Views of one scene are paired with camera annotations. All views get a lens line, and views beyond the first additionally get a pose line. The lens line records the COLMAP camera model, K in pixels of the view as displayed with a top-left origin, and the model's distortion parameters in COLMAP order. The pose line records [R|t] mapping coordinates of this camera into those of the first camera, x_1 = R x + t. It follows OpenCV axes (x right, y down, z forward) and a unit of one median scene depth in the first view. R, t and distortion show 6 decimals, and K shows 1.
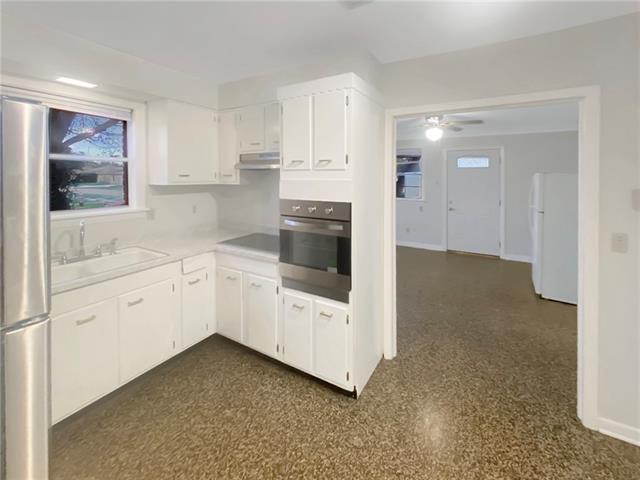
lens RADIAL K [[260.6, 0, 323.4], [0, 260.6, 232.2], [0, 0, 1]] dist [-0.000489, -0.000104]
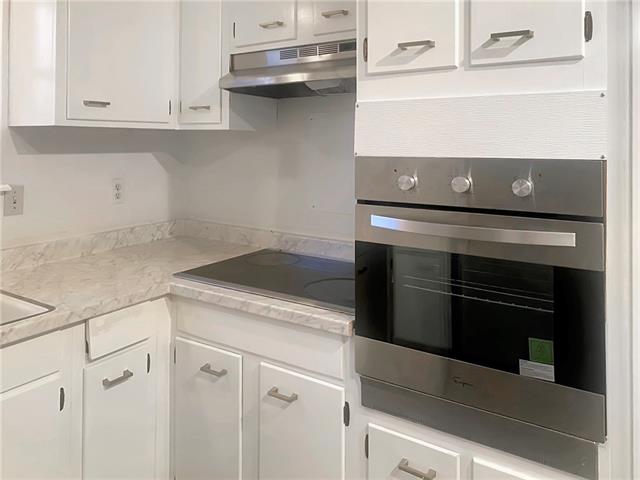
lens RADIAL K [[497.3, 0, 320.0], [0, 497.3, 240.0], [0, 0, 1]] dist [0.005251, 0.001236]
pose [[0.997796, 0.008953, -0.065748, -0.166839], [-0.009799, 0.999873, -0.012559, -0.004755], [0.065627, 0.013176, 0.997757, 0.315579]]
